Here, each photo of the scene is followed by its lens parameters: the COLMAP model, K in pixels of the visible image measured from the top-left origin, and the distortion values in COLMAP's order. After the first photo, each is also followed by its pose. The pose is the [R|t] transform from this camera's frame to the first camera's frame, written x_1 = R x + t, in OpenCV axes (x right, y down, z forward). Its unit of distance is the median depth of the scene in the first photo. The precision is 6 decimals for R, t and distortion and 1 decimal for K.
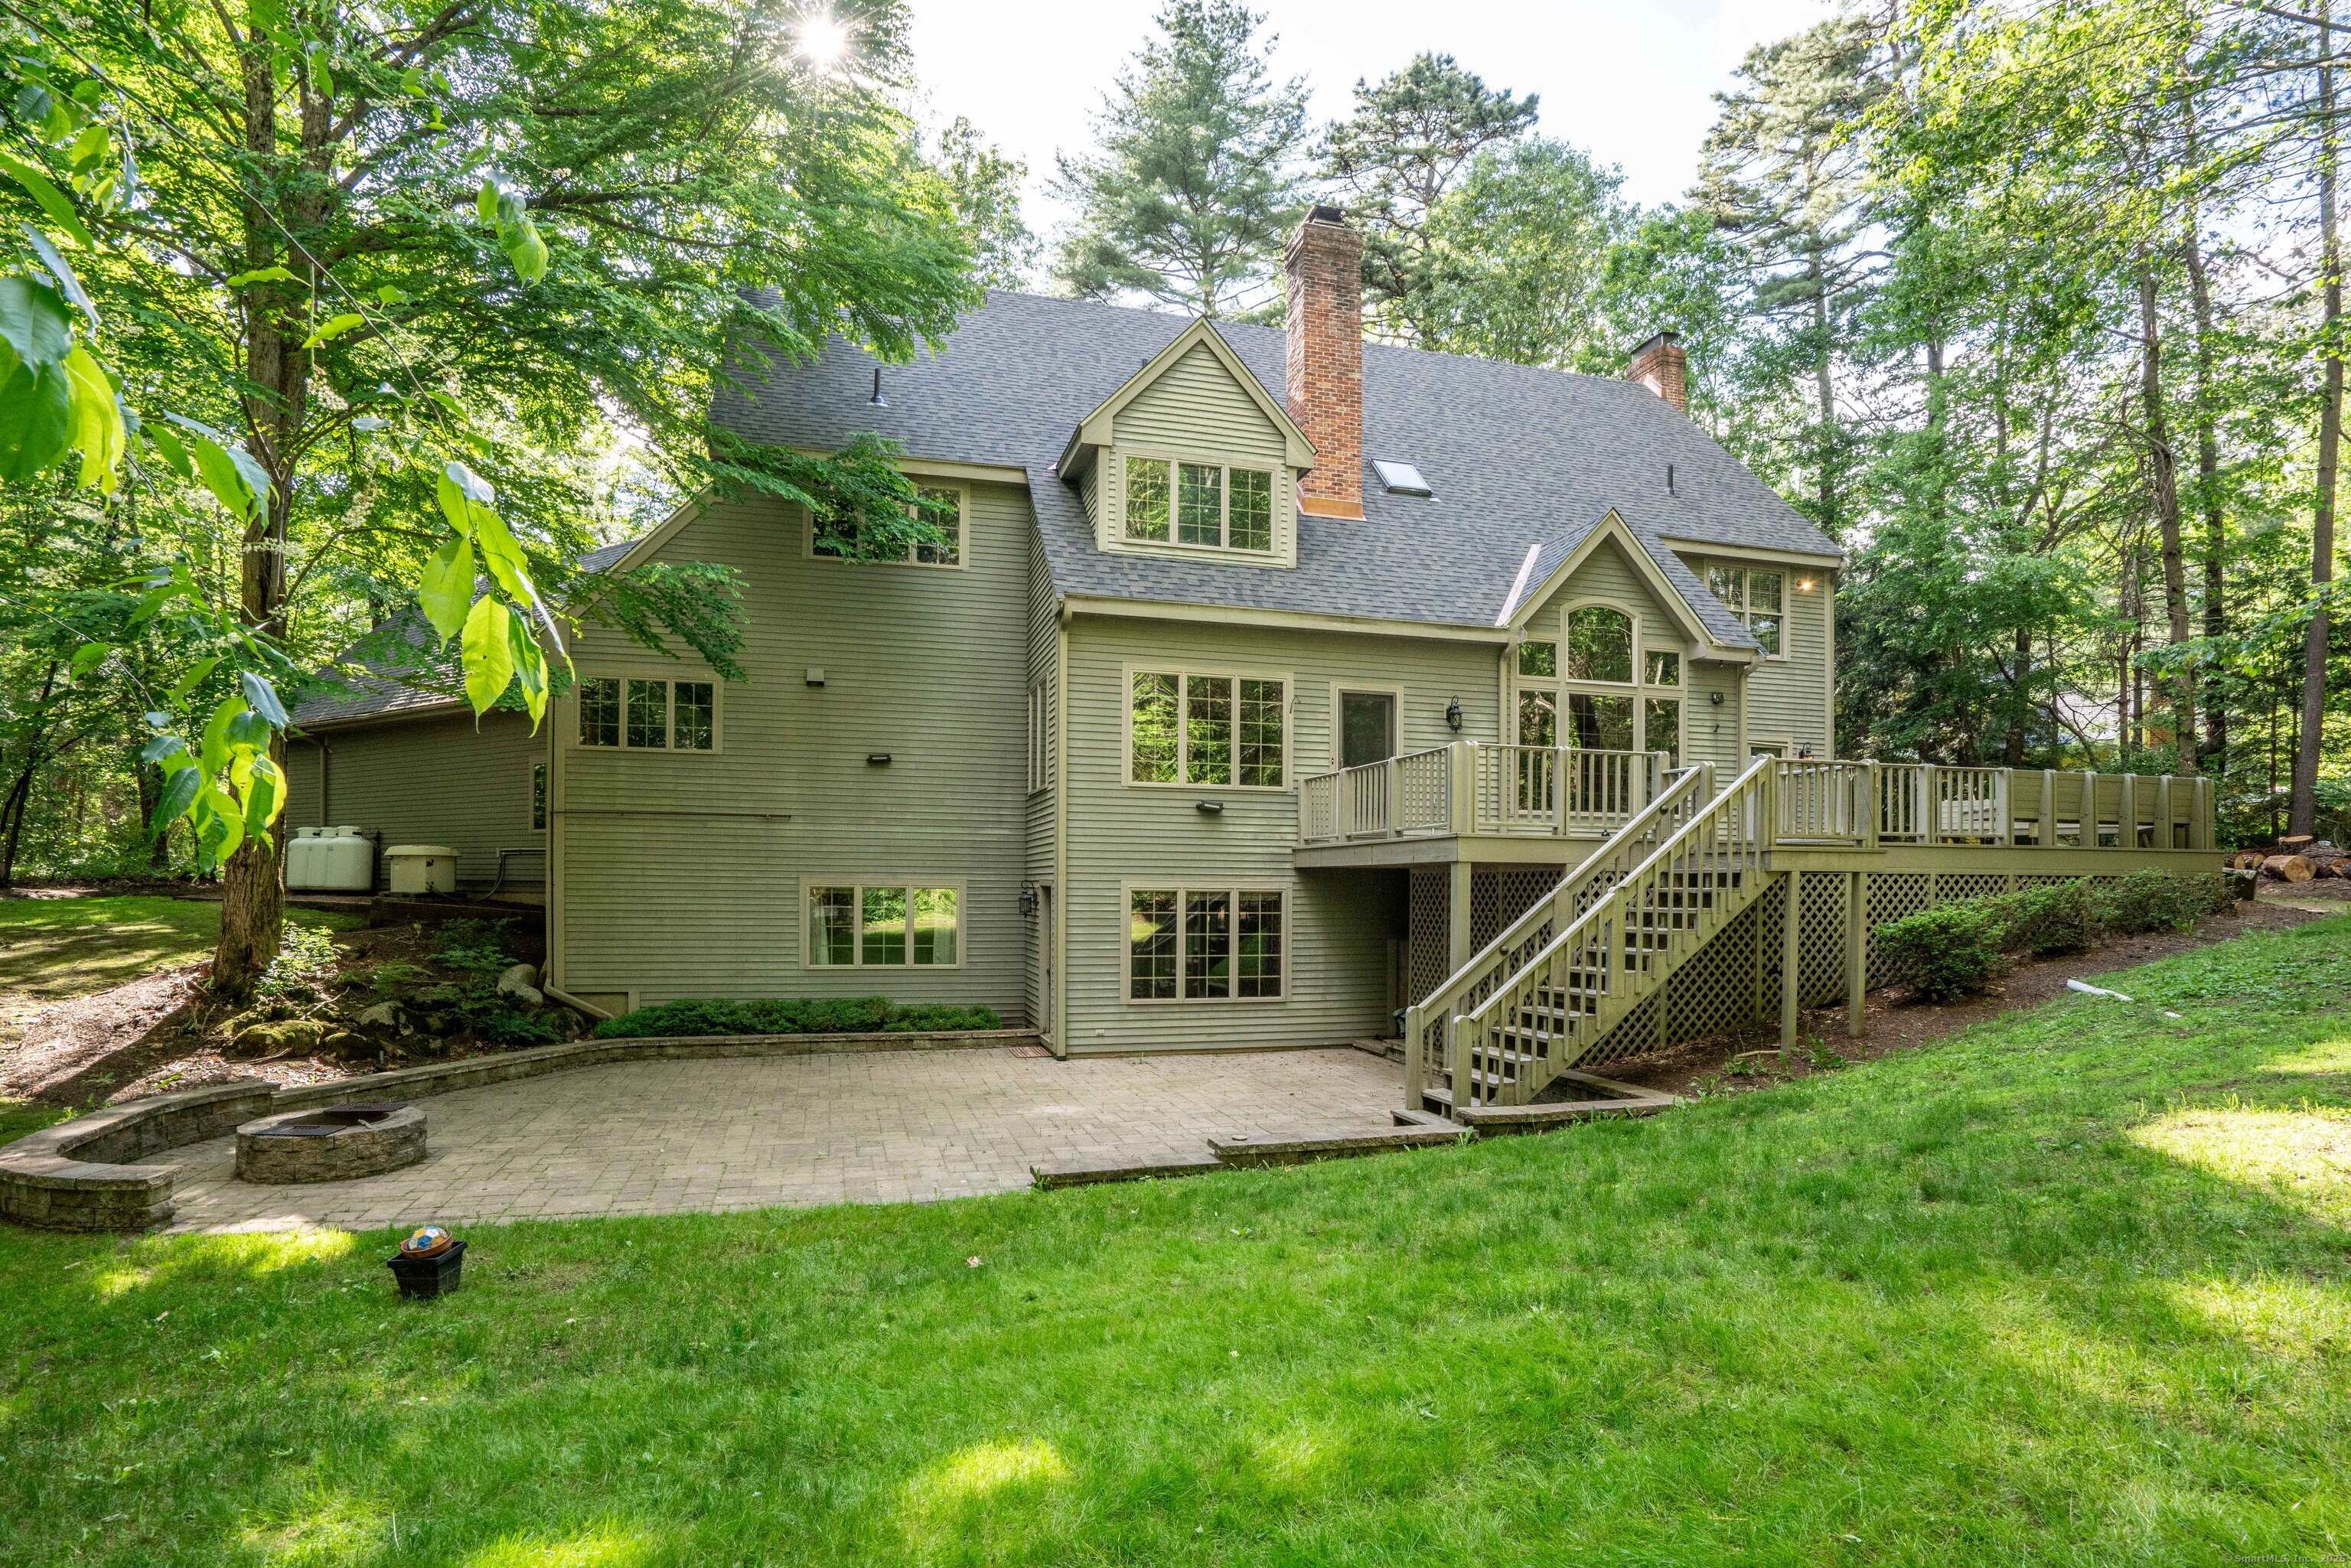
lens RADIAL K [[1164.6, 0, 1105.0], [0, 1164.6, 893.9], [0, 0, 1]] dist [-0.014647, 0.000695]
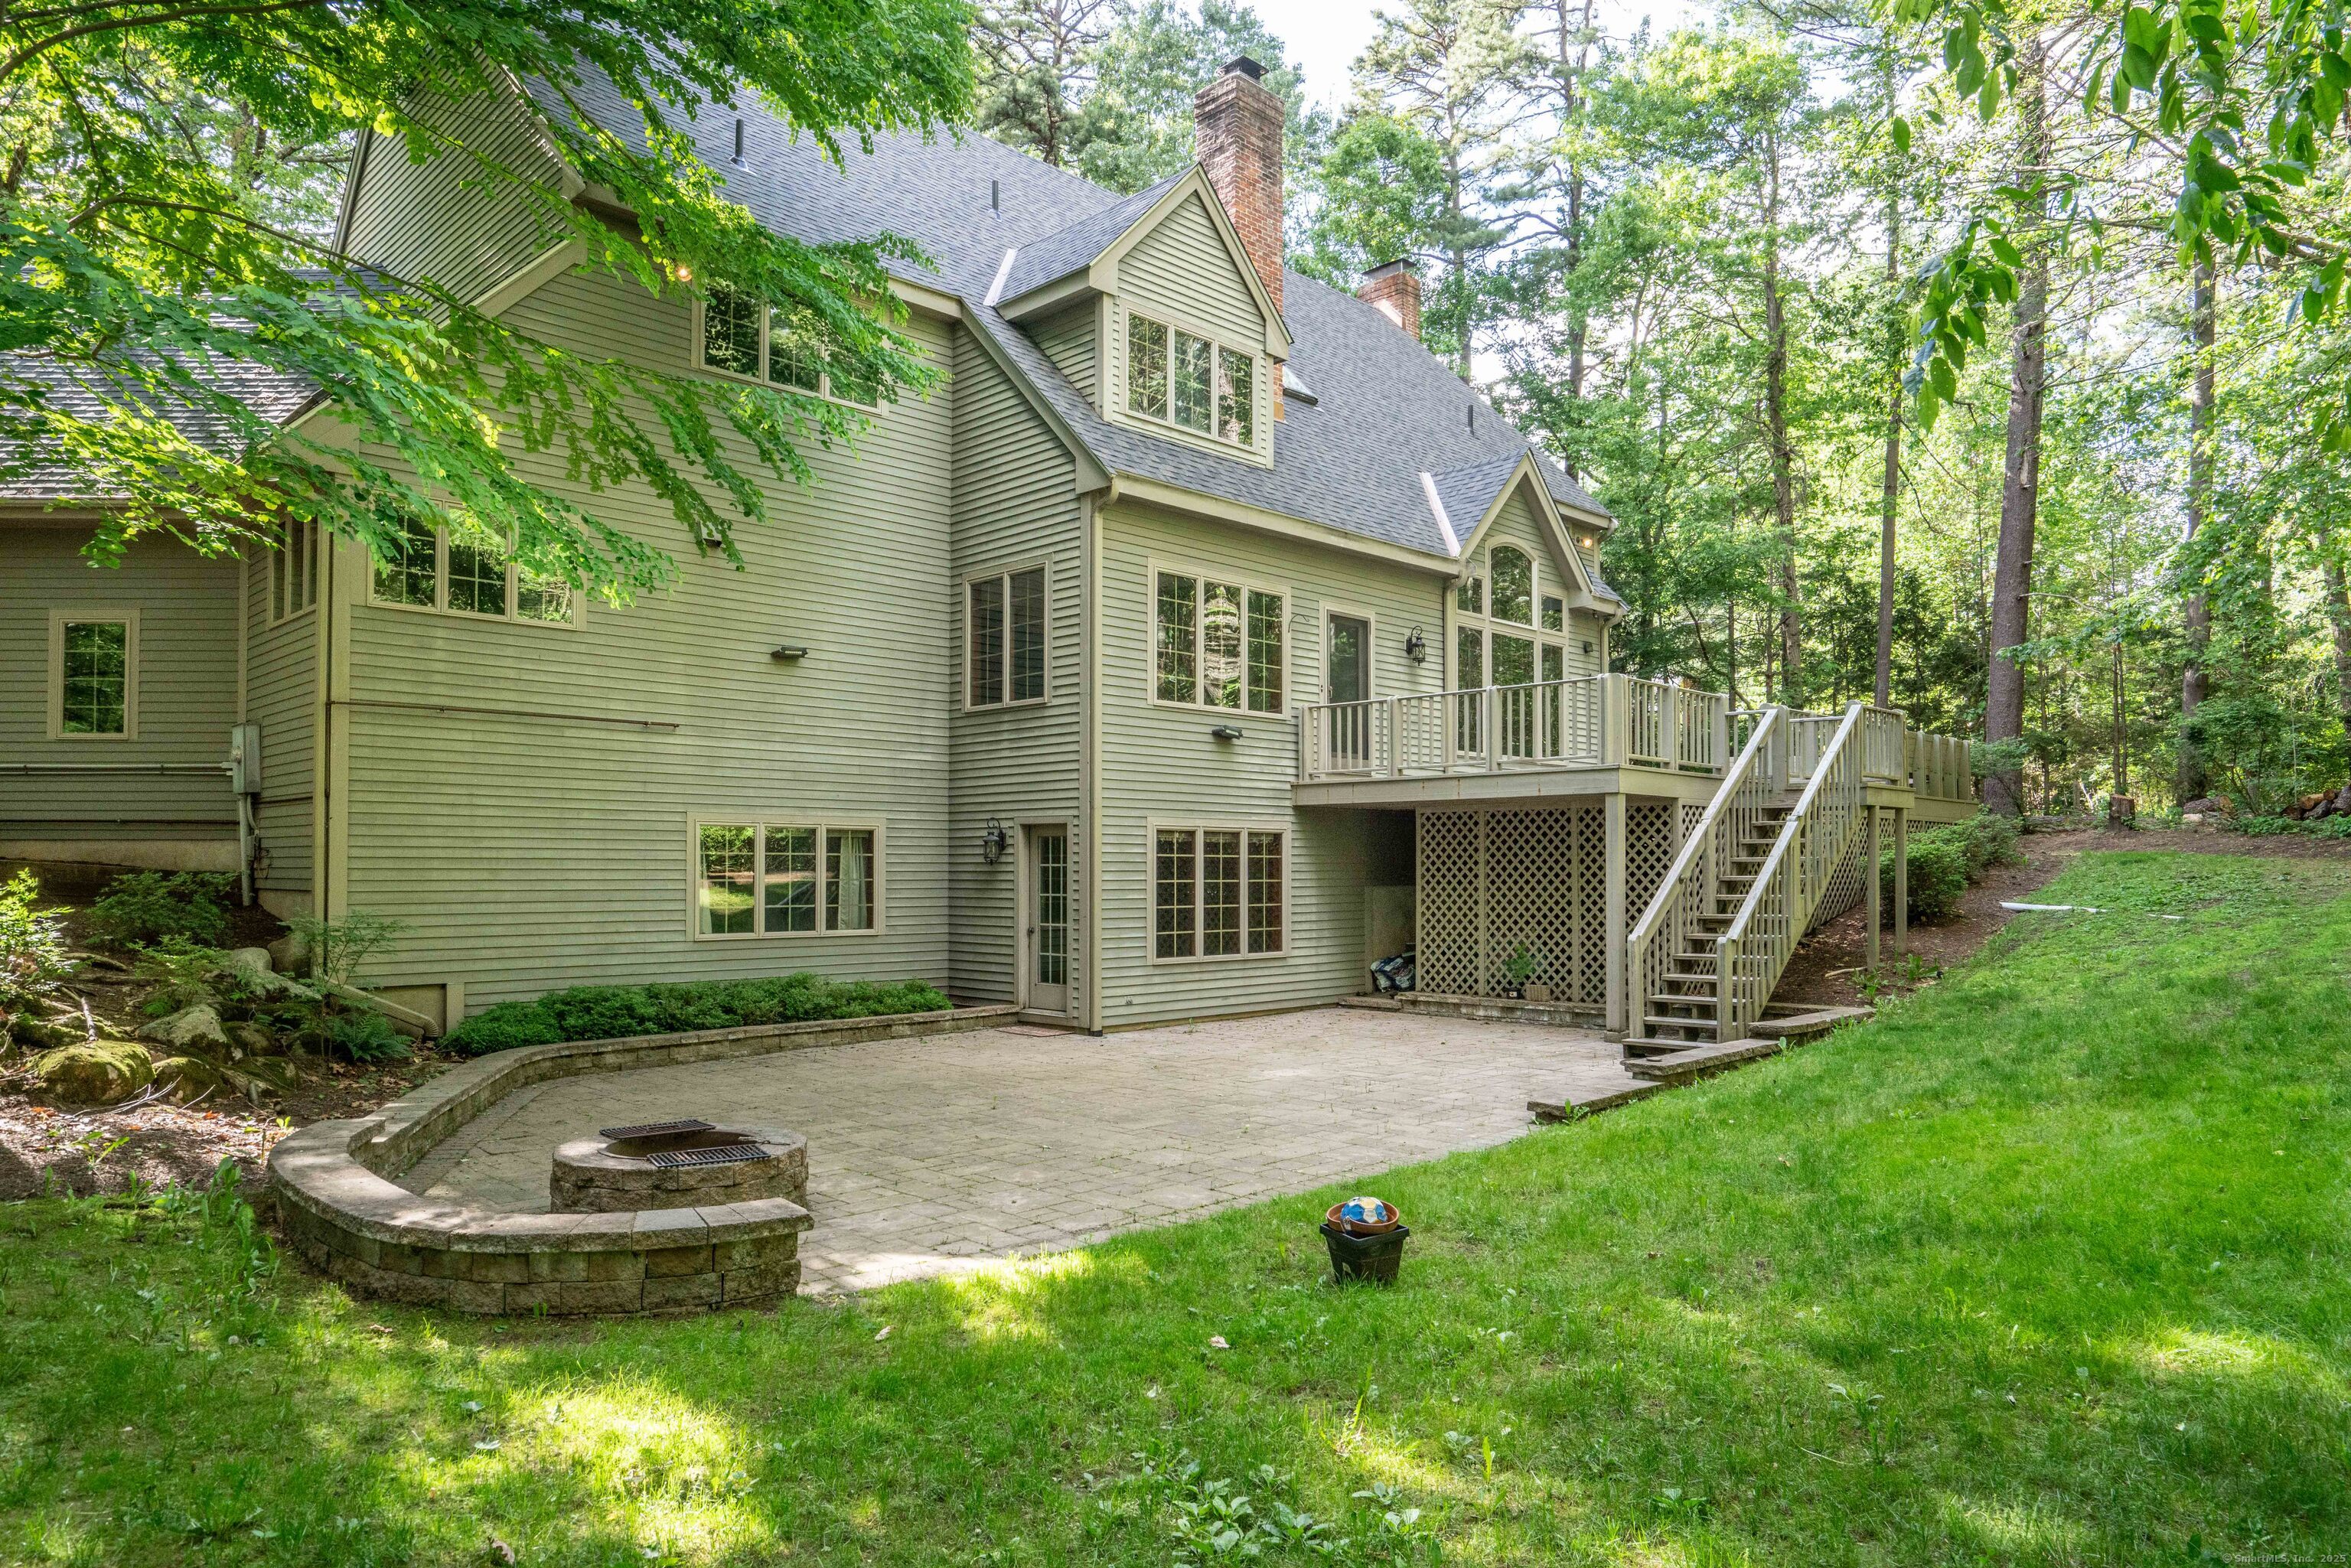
lens RADIAL K [[1478.2, 0, 1201.5], [0, 1478.2, 858.6], [0, 0, 1]] dist [-0.006885, -0.000643]
pose [[0.855866, -0.007106, 0.517148, -0.486244], [0.009652, 0.999951, -0.002235, 0.020149], [-0.517107, 0.006904, 0.855893, 0.066190]]
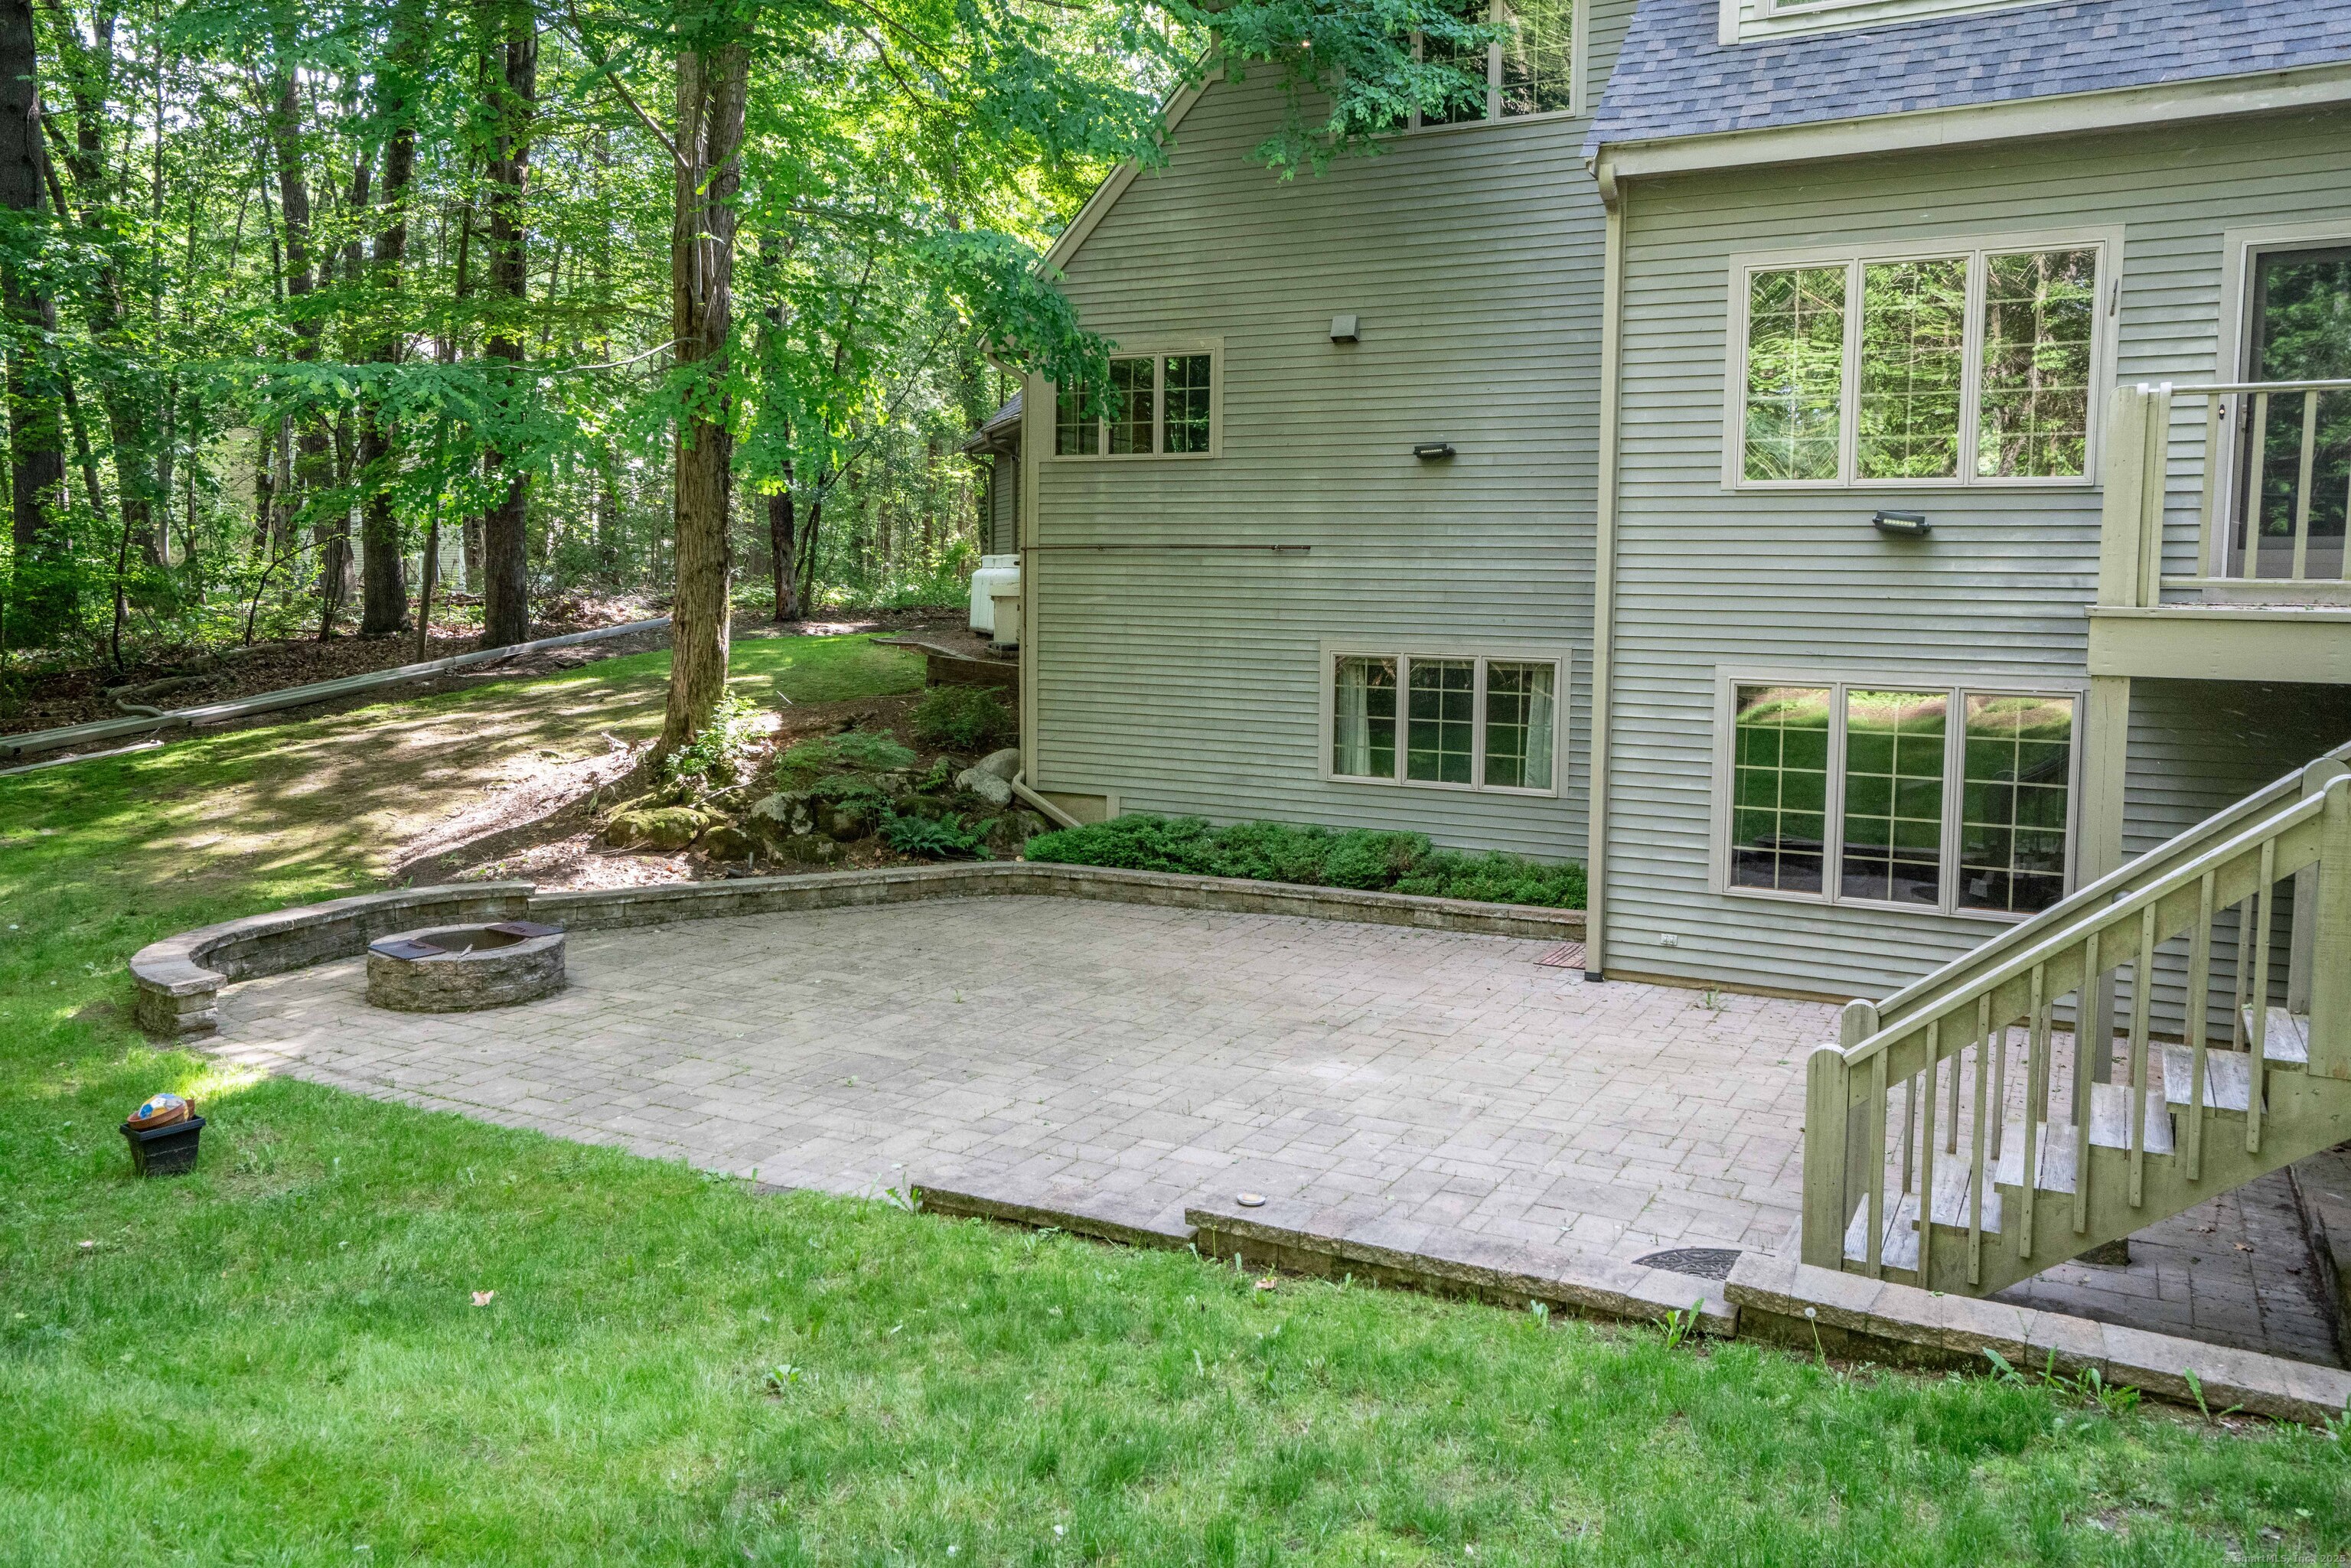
lens RADIAL K [[1750.9, 0, 1199.2], [0, 1750.9, 726.5], [0, 0, 1]] dist [0.008341, 0.018028]
pose [[0.746638, 0.054336, -0.663008, 0.361911], [-0.008744, 0.997374, 0.071892, -0.038657], [0.665173, -0.047879, 0.745152, 0.227457]]
